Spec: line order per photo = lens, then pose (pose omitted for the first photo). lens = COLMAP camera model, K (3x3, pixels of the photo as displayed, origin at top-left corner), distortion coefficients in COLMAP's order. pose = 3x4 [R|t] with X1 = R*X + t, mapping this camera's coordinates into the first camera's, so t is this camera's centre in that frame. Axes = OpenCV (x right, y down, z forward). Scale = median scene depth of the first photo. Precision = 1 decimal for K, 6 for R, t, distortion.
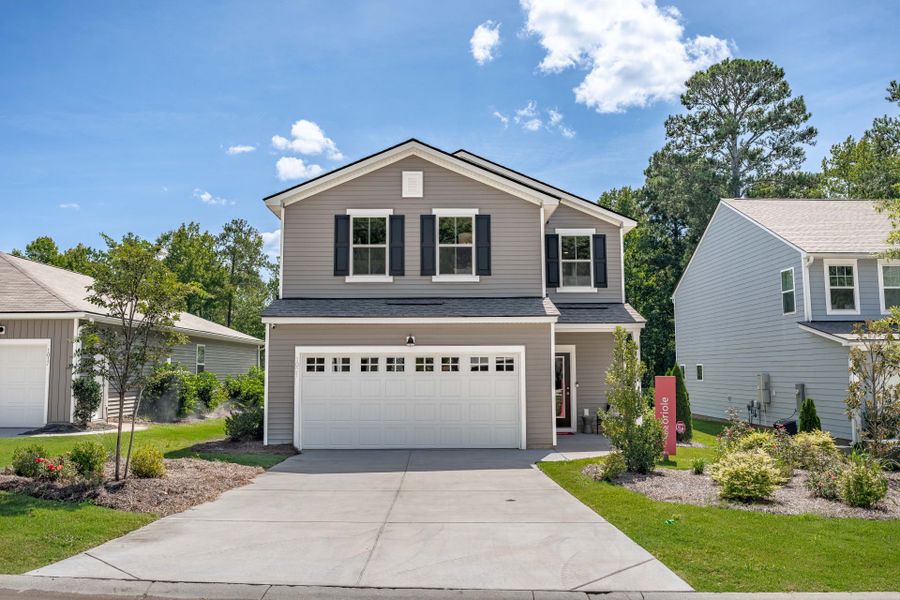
lens RADIAL K [[789.4, 0, 347.3], [0, 789.4, 298.2], [0, 0, 1]] dist [-0.000304, -0.012571]
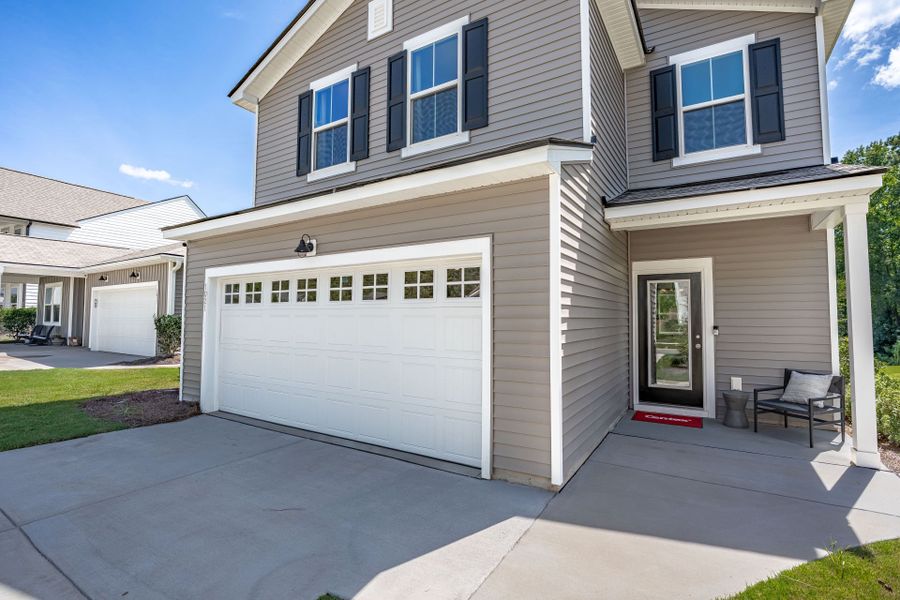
lens RADIAL K [[444.2, 0, 394.6], [0, 444.2, 293.6], [0, 0, 1]] dist [-0.010210, -0.000347]
pose [[0.876388, -0.017919, -0.481273, 0.262455], [0.034132, 0.999106, 0.024954, 0.074225], [0.480395, -0.038296, 0.876216, 0.677378]]
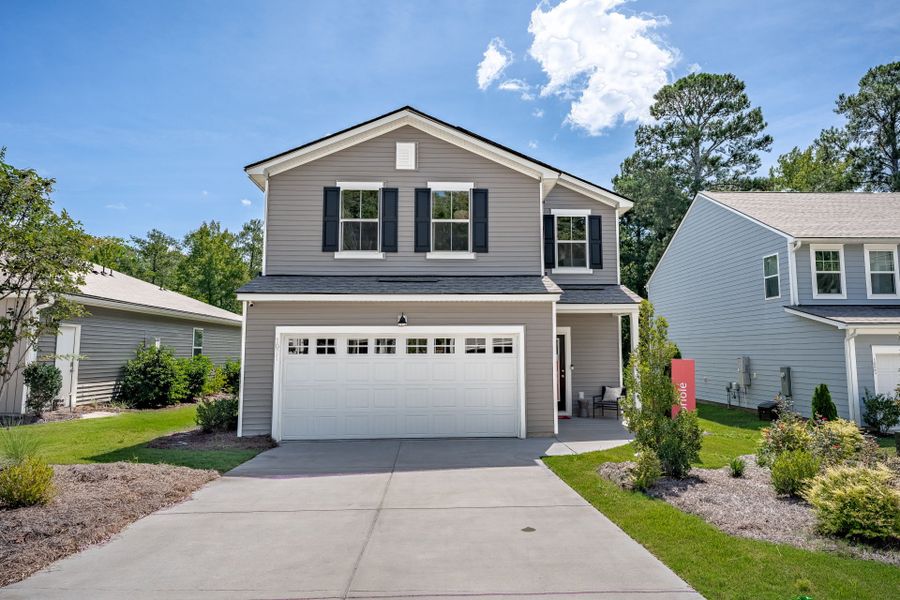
lens RADIAL K [[652.8, 0, 424.2], [0, 652.8, 291.5], [0, 0, 1]] dist [0.060384, 0.002011]
pose [[0.994753, 0.008736, 0.101935, 0.025126], [-0.008339, 0.999956, -0.004322, 0.021268], [-0.101969, 0.003449, 0.994782, 0.218184]]
